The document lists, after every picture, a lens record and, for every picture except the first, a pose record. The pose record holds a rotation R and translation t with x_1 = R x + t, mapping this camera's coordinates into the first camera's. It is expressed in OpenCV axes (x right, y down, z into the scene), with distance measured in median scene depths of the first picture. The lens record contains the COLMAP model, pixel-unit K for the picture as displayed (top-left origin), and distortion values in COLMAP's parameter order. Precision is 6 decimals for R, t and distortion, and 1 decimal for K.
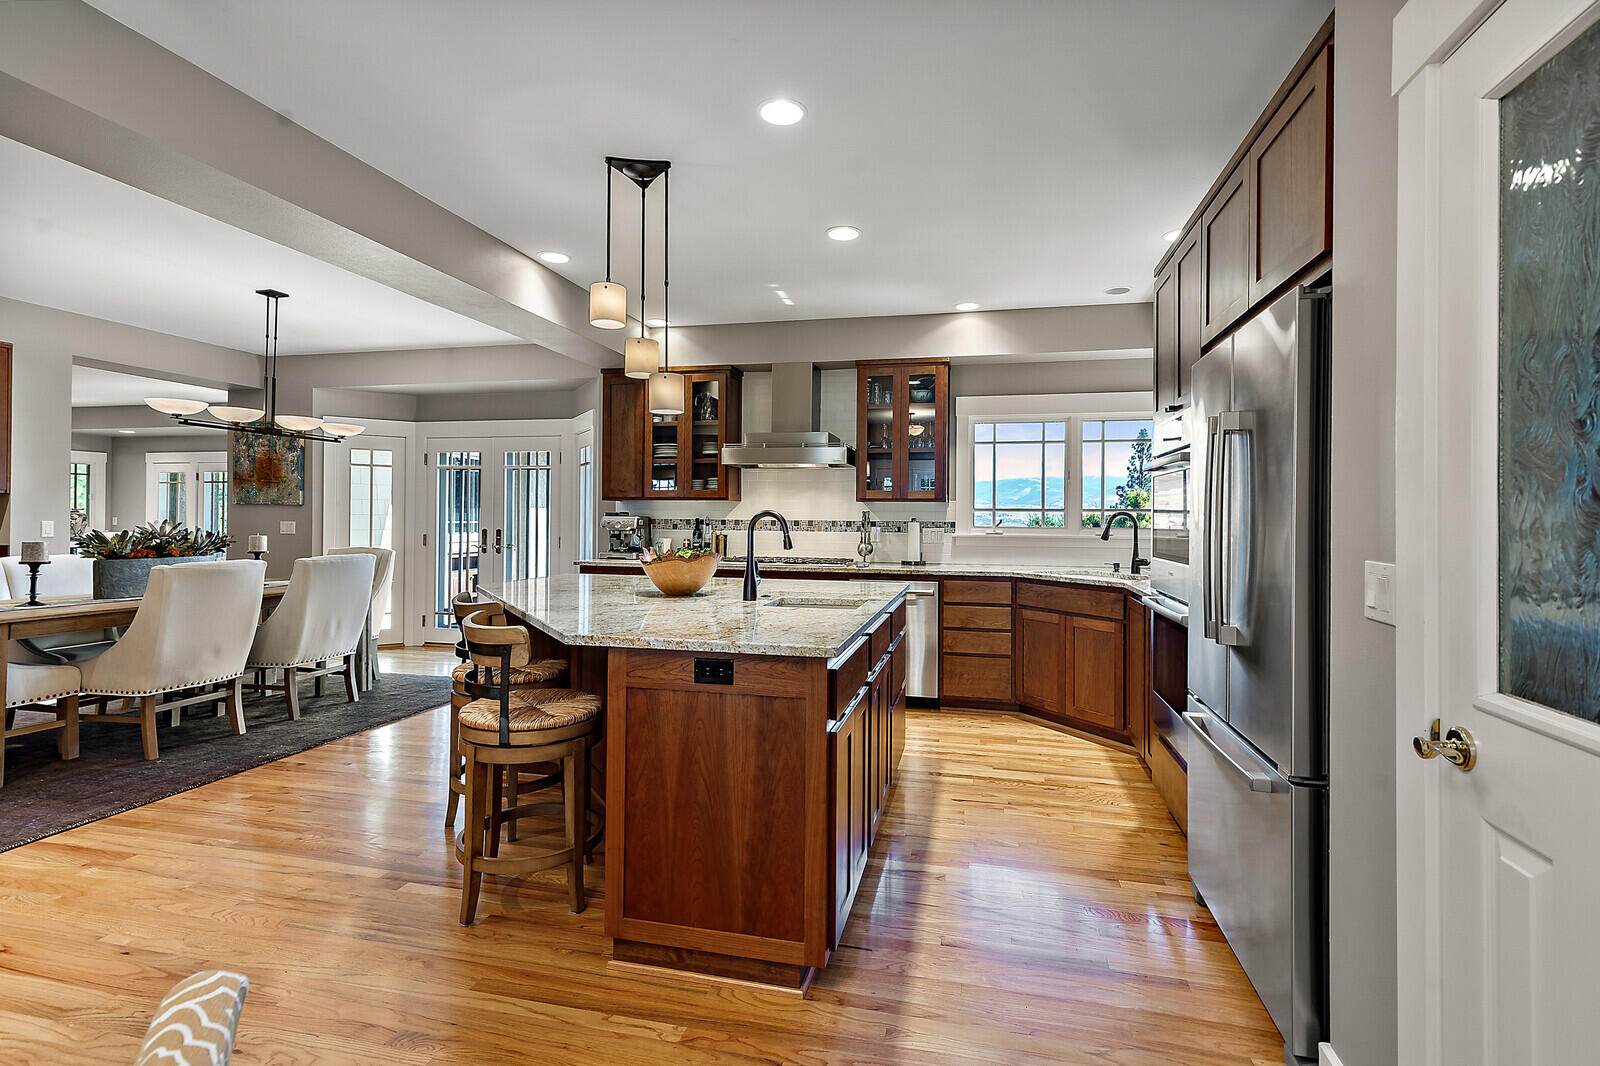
lens RADIAL K [[738.0, 0, 814.2], [0, 738.0, 511.0], [0, 0, 1]] dist [0.005325, 0.000546]
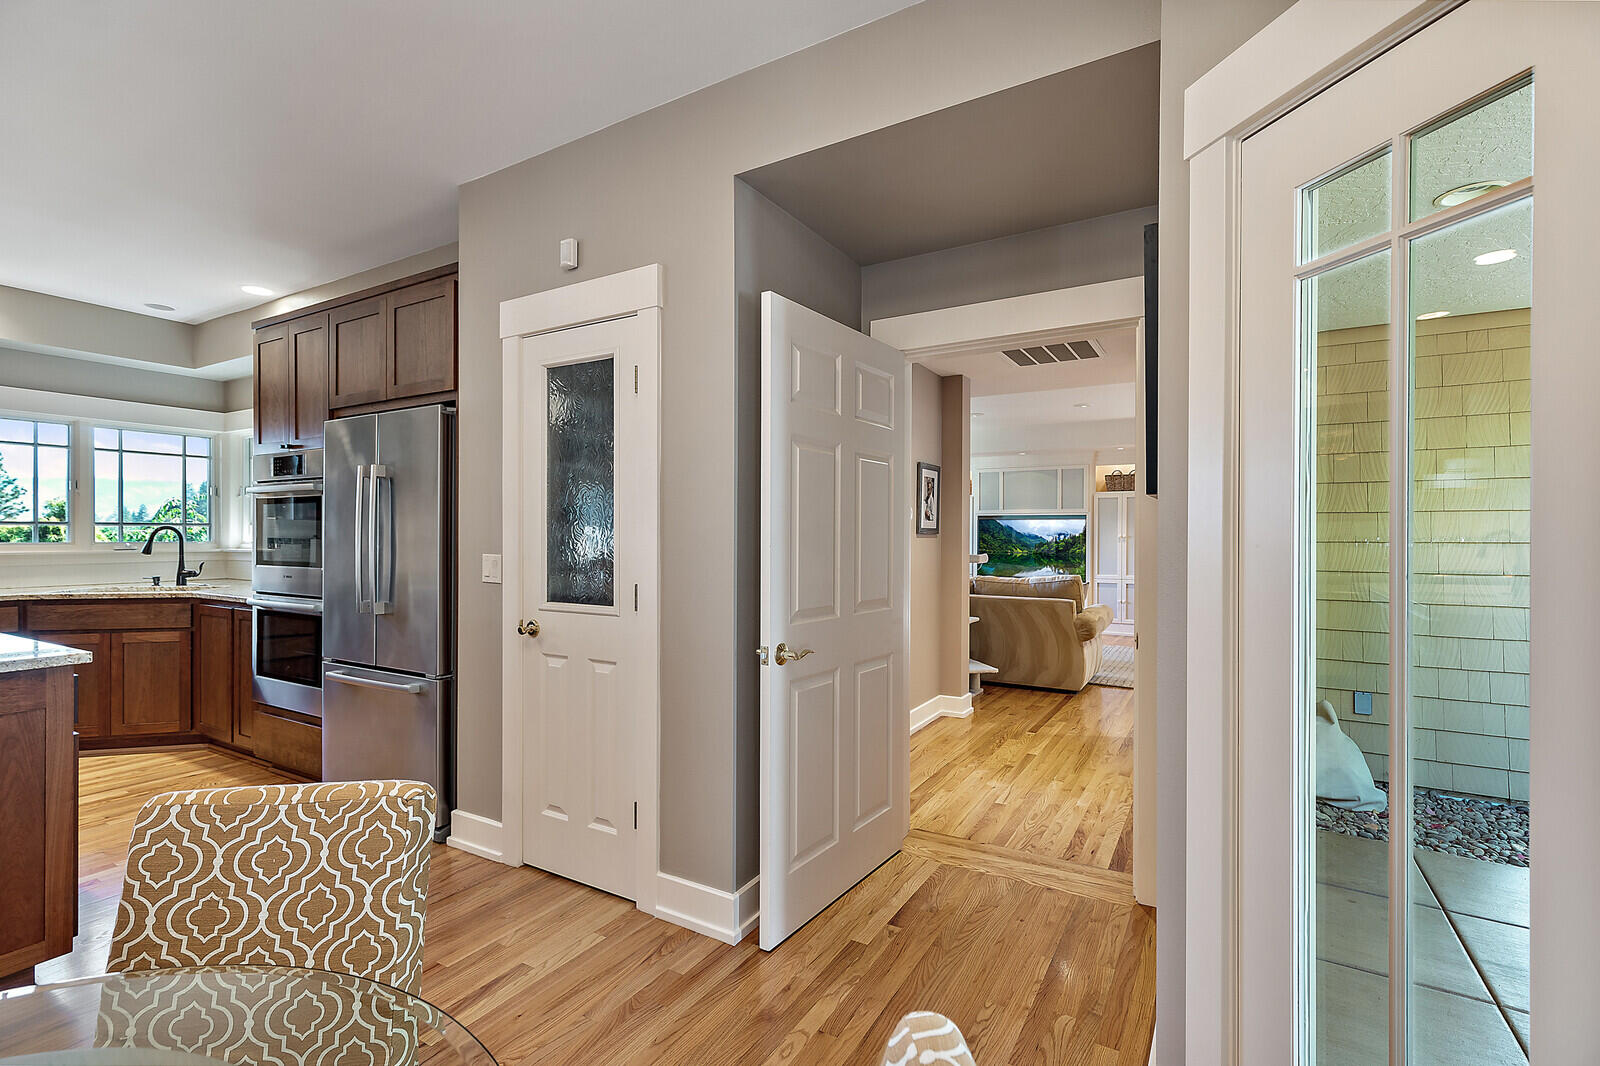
lens RADIAL K [[738.0, 0, 801.9], [0, 738.0, 531.4], [0, 0, 1]] dist [0.005325, 0.000546]
pose [[0.299110, -0.003763, 0.954211, -0.370802], [-0.007381, 0.999953, 0.006257, -0.004872], [-0.954190, -0.008914, 0.299068, -0.176456]]
